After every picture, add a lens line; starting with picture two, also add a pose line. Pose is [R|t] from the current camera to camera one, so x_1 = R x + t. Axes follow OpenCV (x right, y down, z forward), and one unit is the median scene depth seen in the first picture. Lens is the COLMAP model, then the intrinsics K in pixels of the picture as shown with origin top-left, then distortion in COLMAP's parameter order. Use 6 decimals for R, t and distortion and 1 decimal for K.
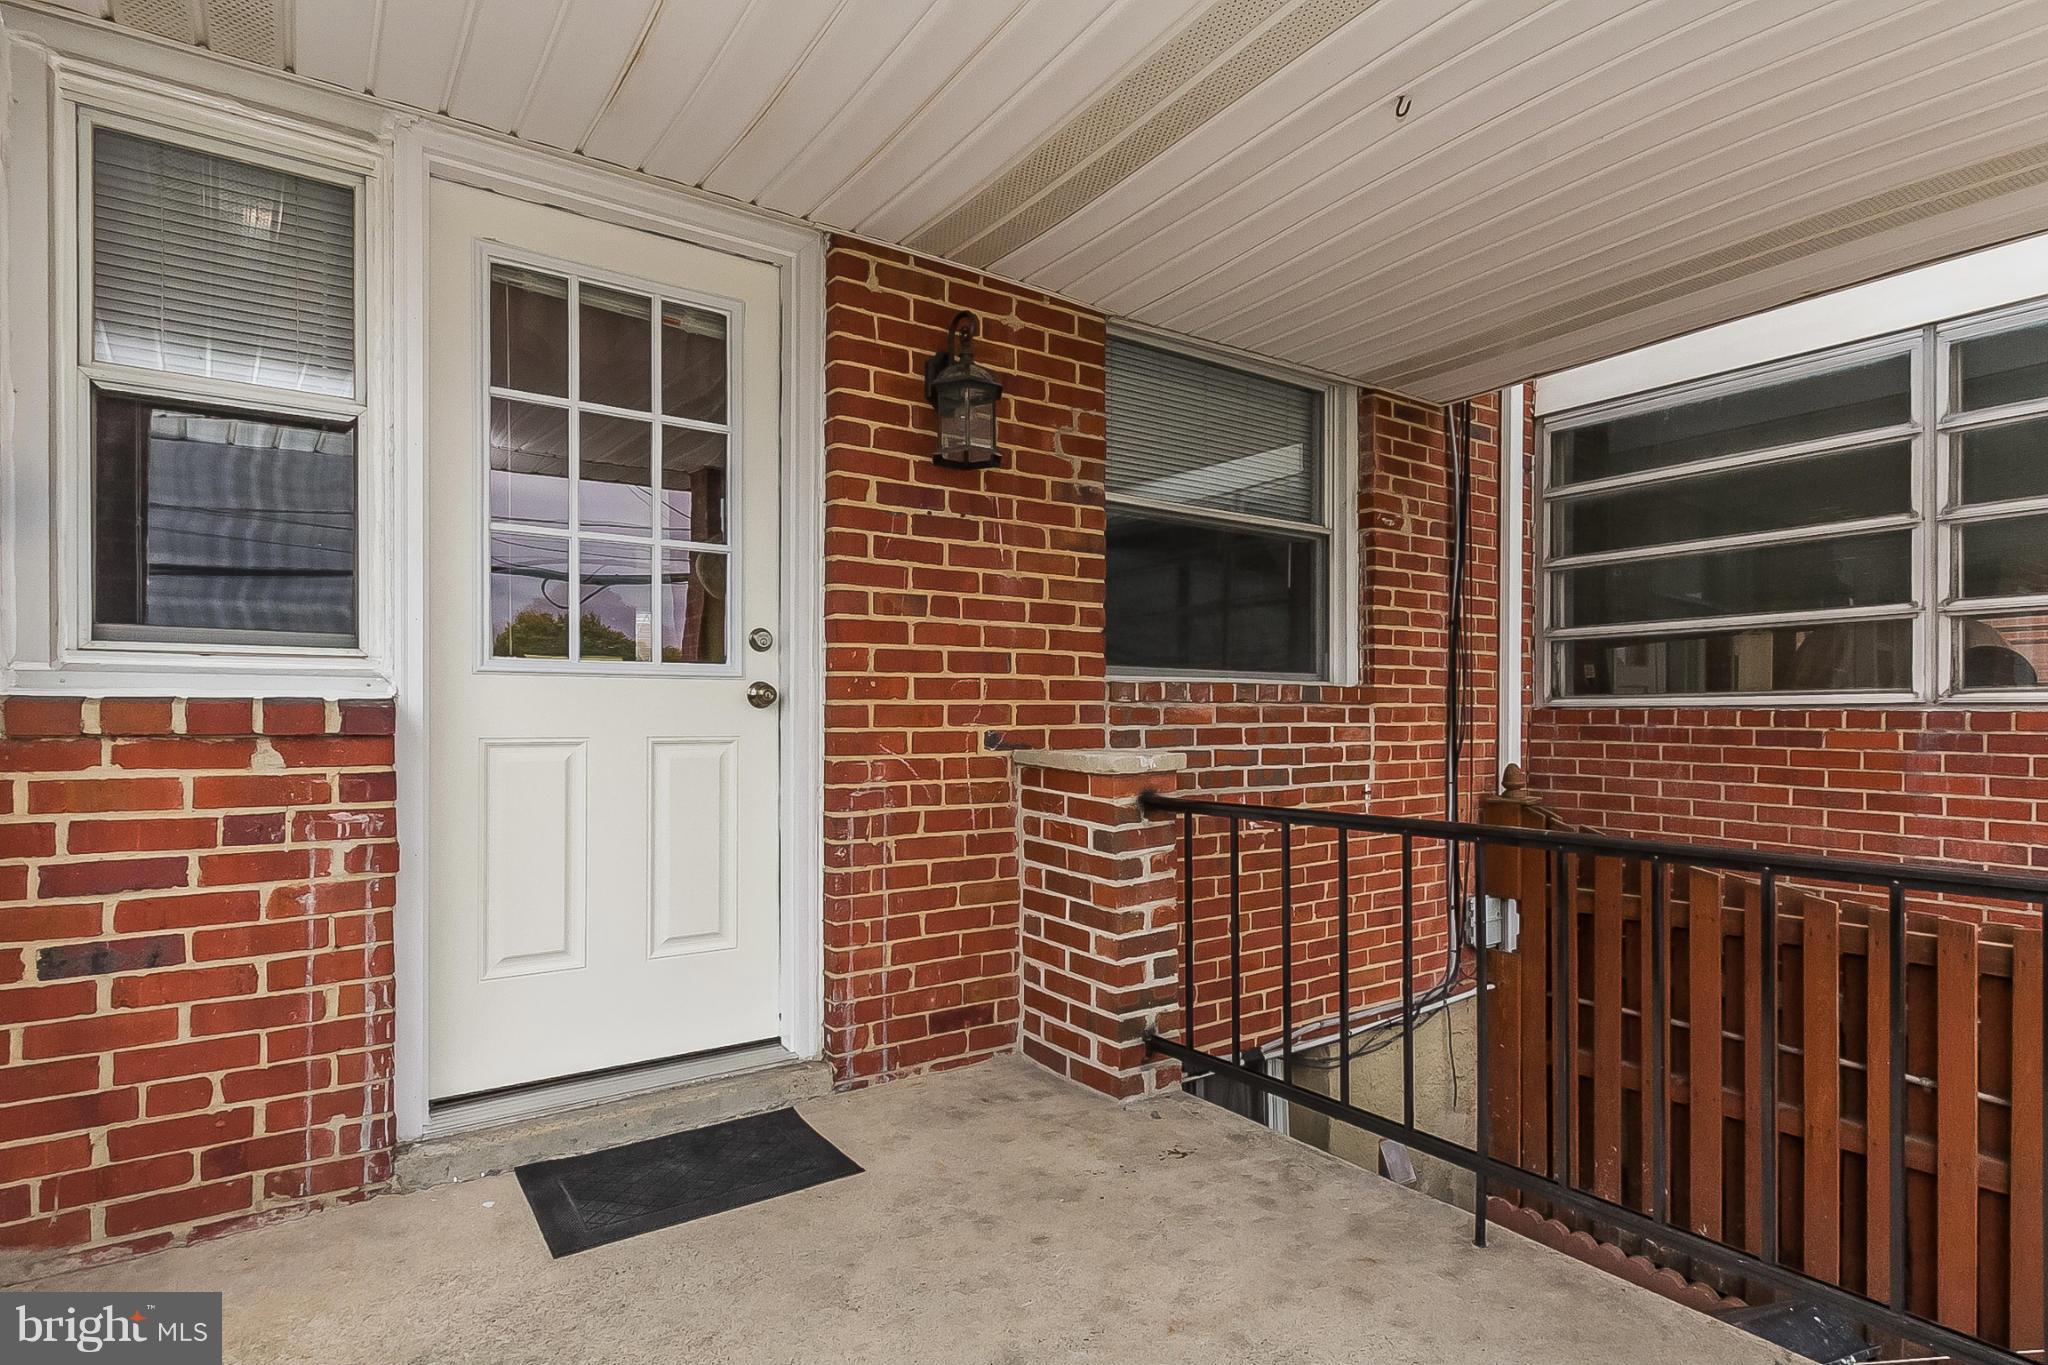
lens RADIAL K [[1002.2, 0, 1018.4], [0, 1002.2, 717.5], [0, 0, 1]] dist [0.005903, -0.000369]
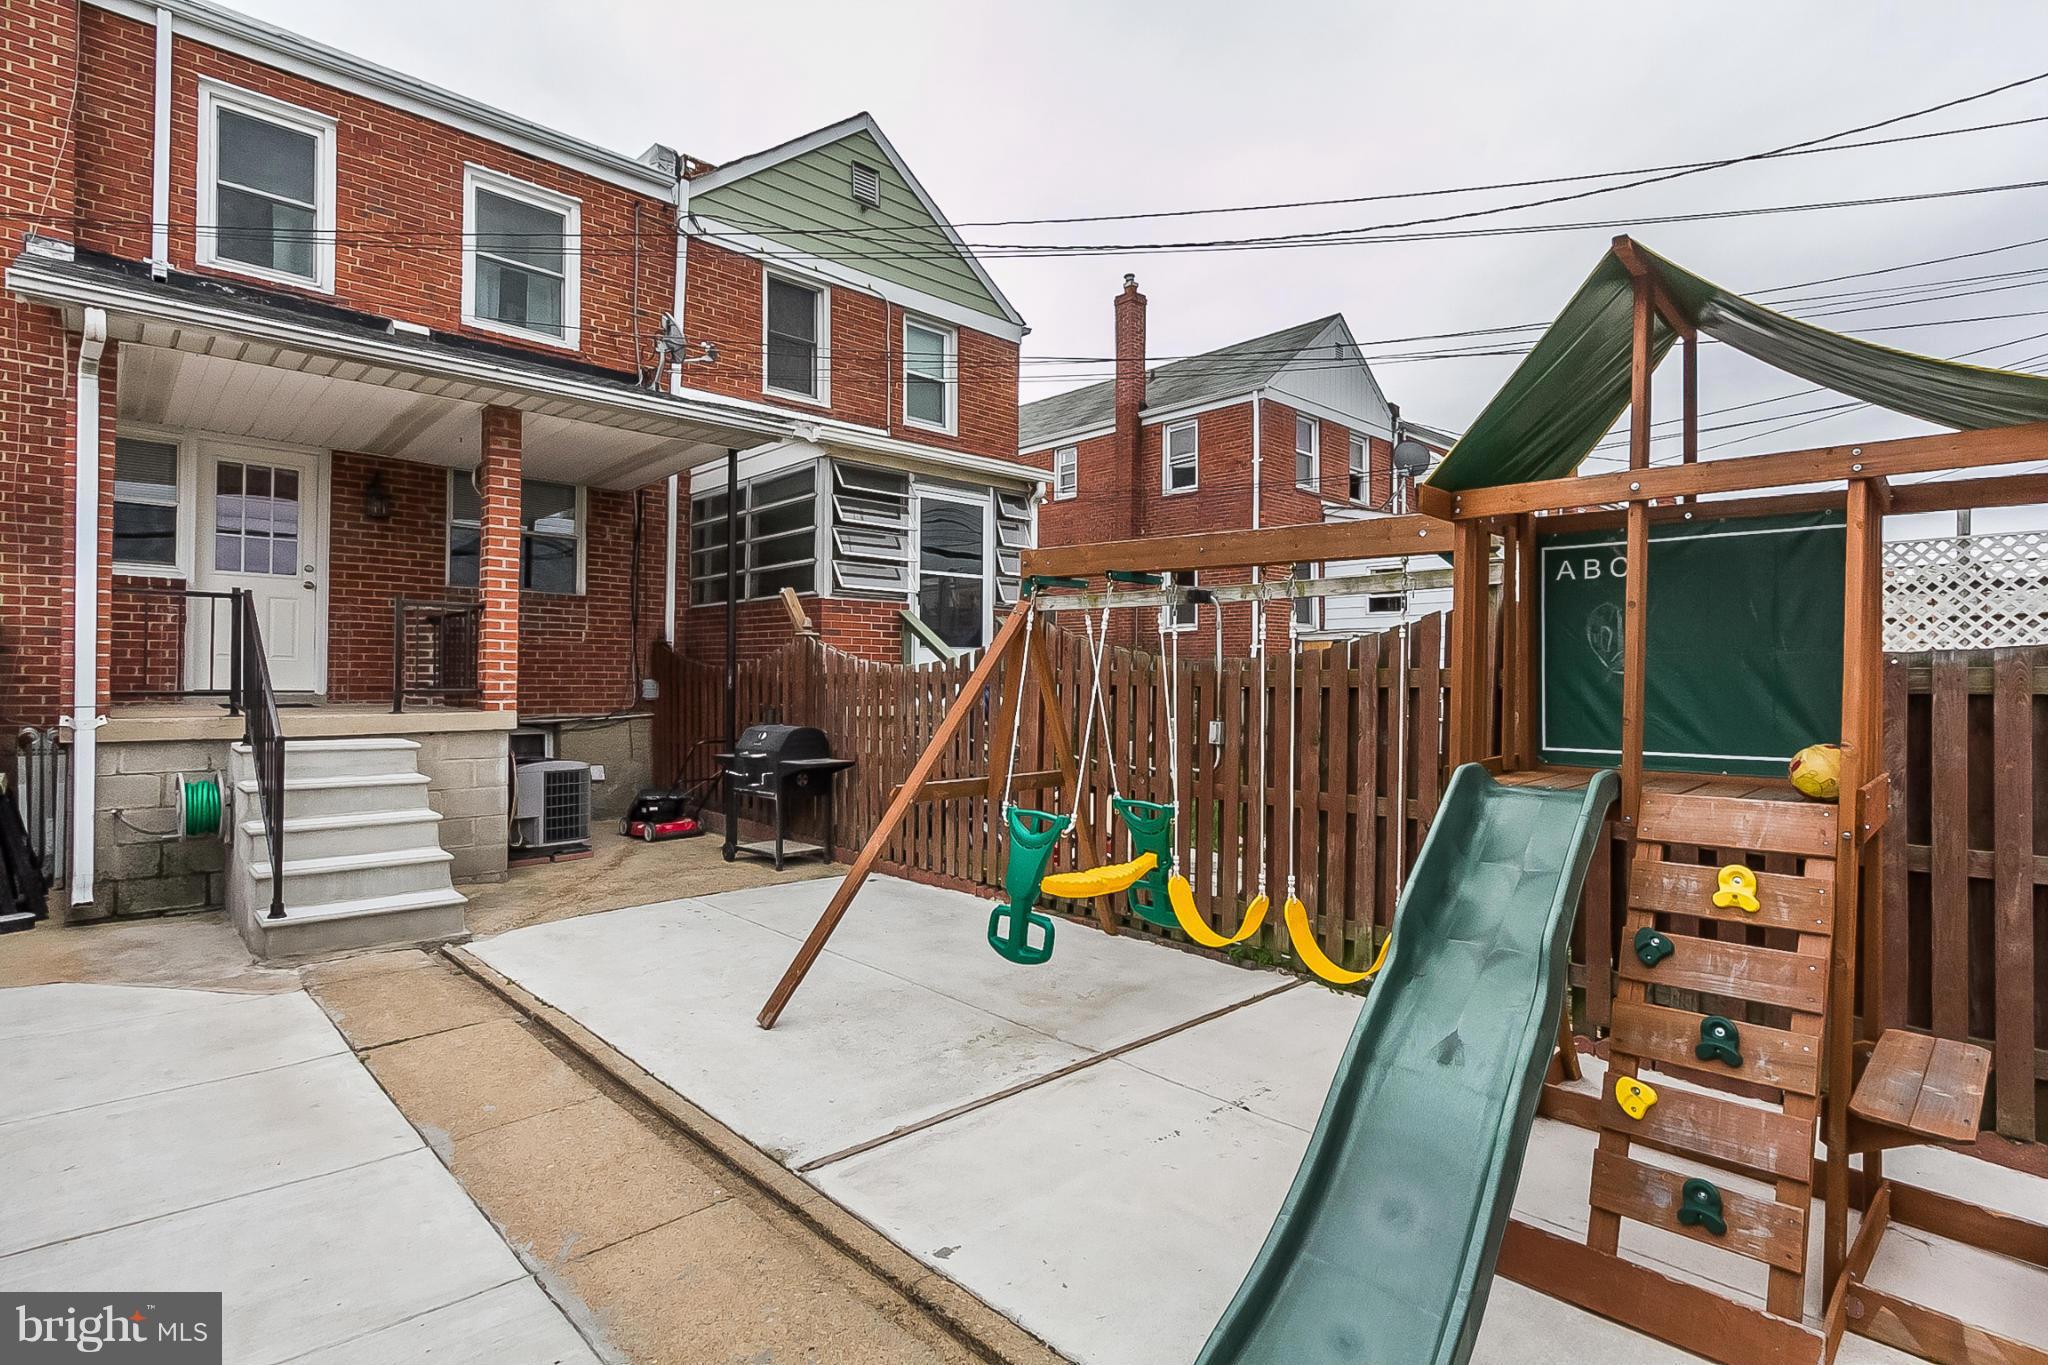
lens RADIAL K [[1002.2, 0, 1019.6], [0, 1002.2, 675.4], [0, 0, 1]] dist [0.005903, -0.000369]
pose [[0.988860, 0.011531, 0.148399, 1.566388], [-0.009673, 0.999866, -0.013239, 0.294199], [-0.148532, 0.011656, 0.988839, -2.608557]]
